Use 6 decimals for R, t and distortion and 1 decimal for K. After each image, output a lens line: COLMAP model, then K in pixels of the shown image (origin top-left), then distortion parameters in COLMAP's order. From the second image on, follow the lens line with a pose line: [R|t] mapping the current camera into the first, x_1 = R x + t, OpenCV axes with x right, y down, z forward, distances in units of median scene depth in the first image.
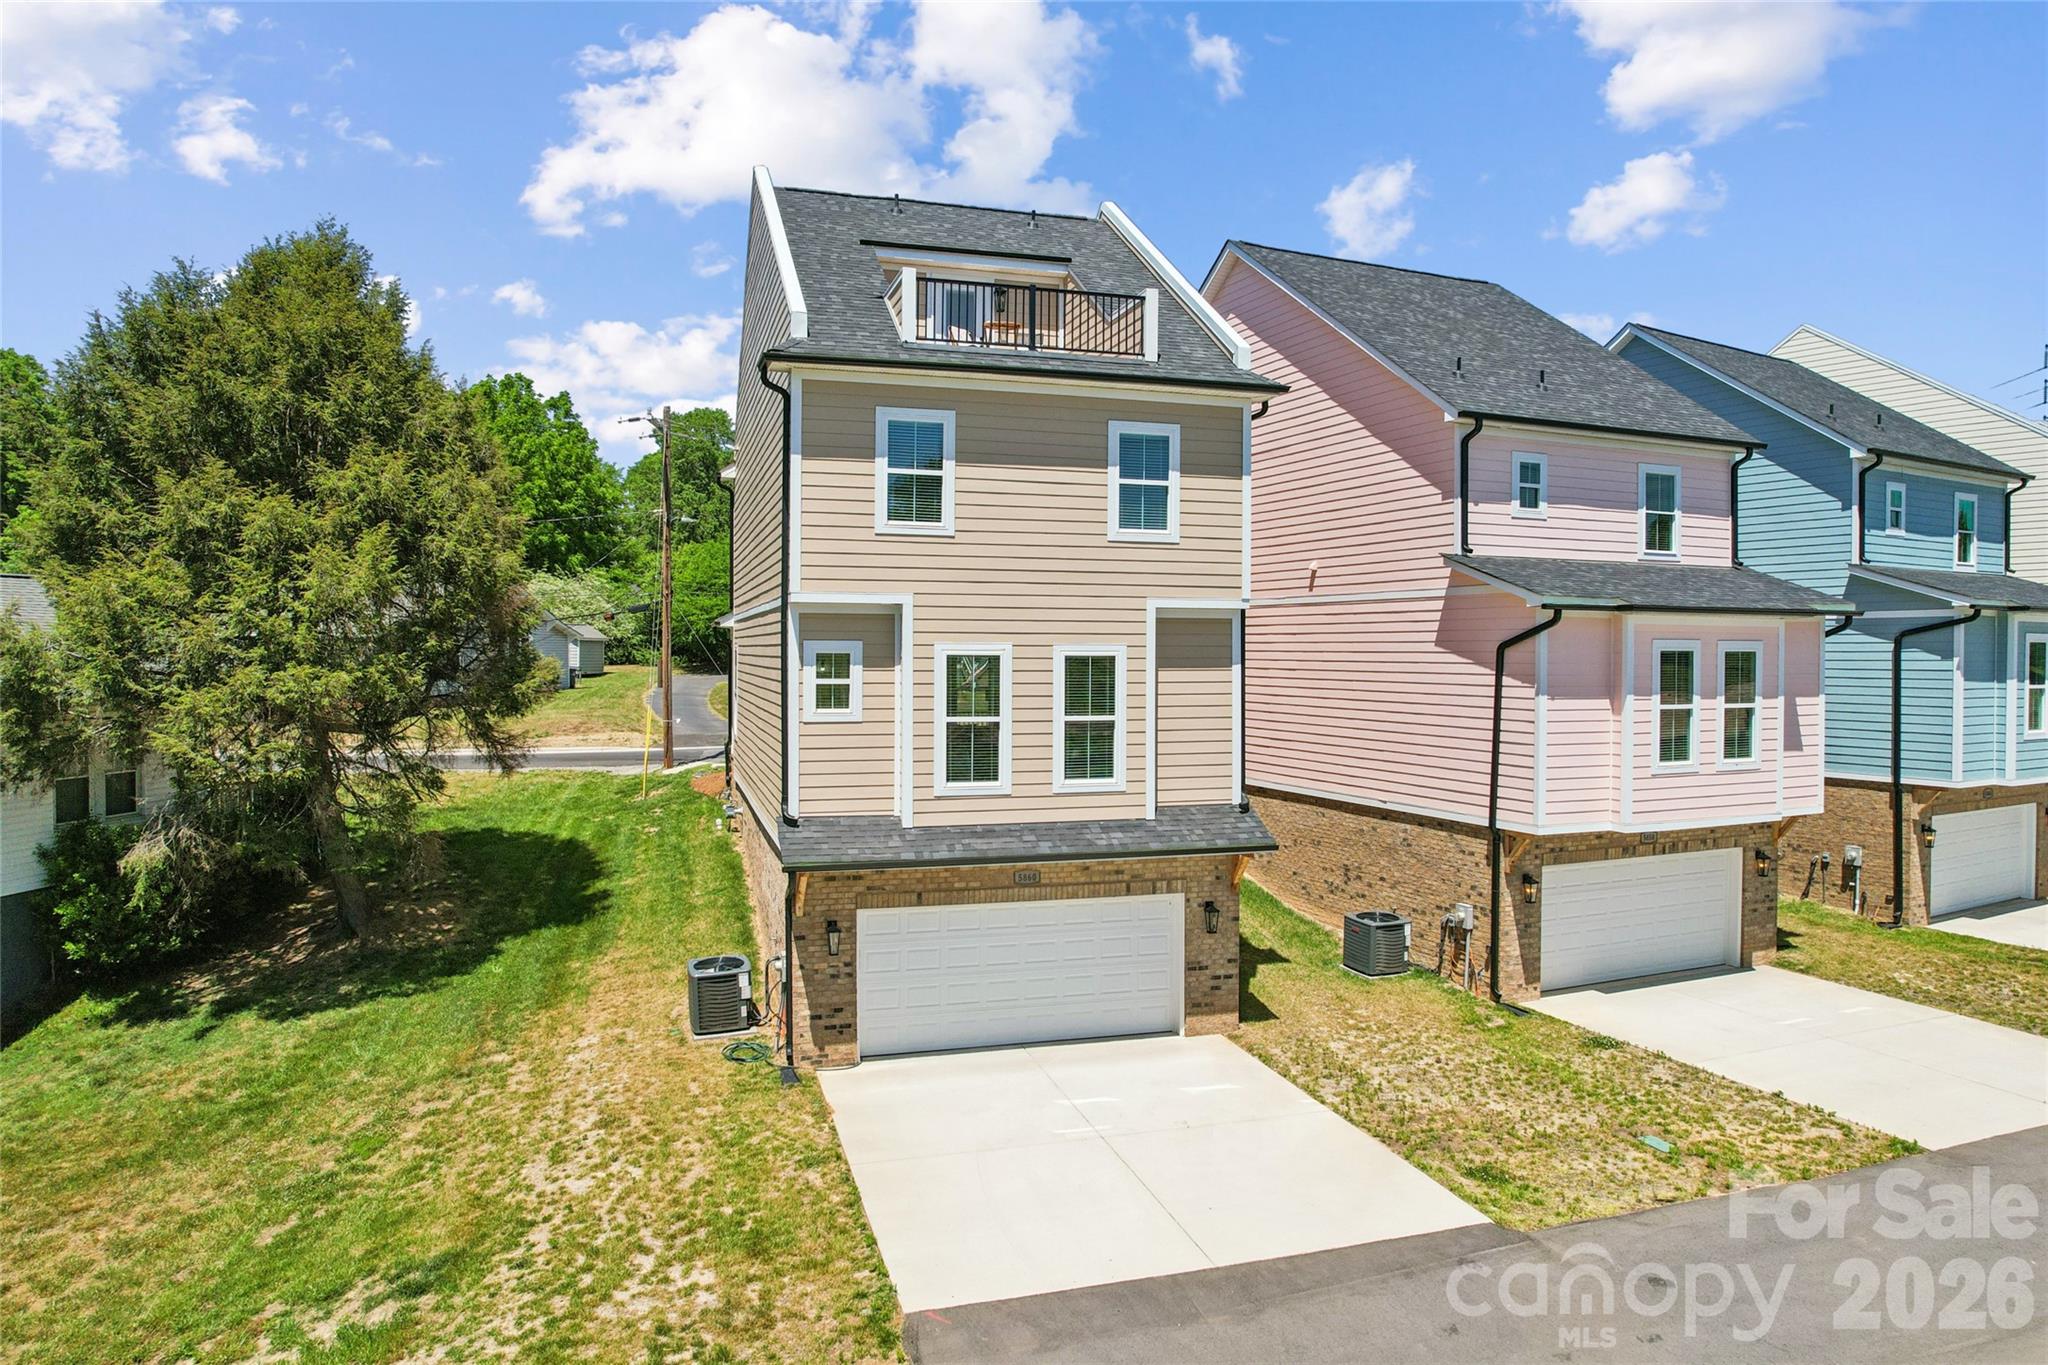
lens RADIAL K [[1350.8, 0, 1041.5], [0, 1350.8, 673.6], [0, 0, 1]] dist [-0.071435, 0.060106]
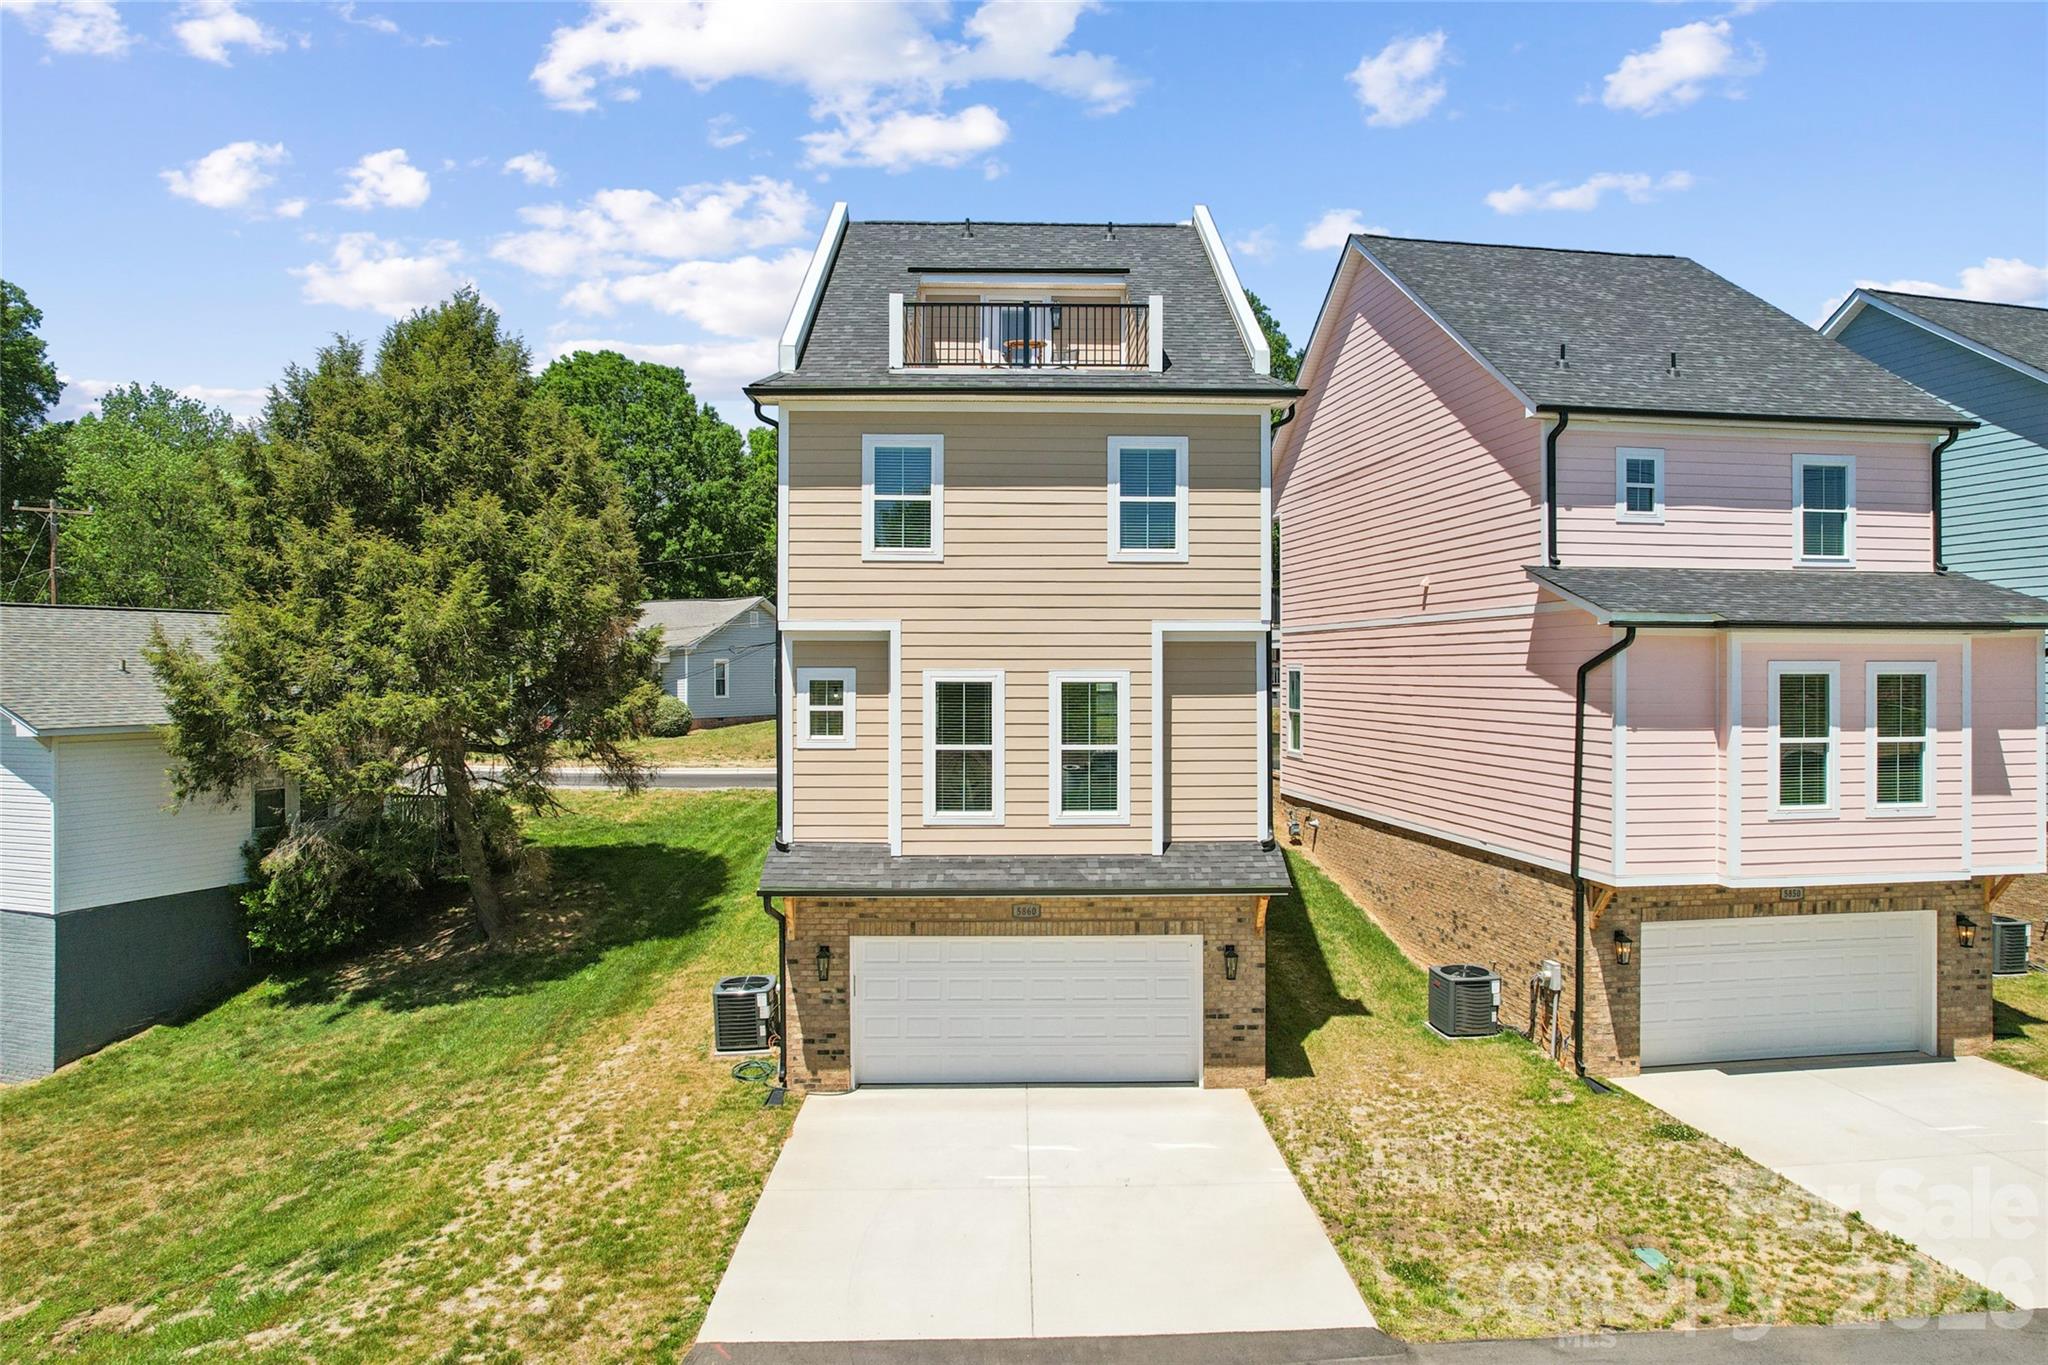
lens RADIAL K [[1350.8, 0, 1037.7], [0, 1350.8, 685.9], [0, 0, 1]] dist [-0.071435, 0.060106]
pose [[0.964282, -0.001988, -0.264869, 0.242288], [-0.000681, 0.999950, -0.009986, -0.000859], [0.264876, 0.009809, 0.964233, 0.063584]]
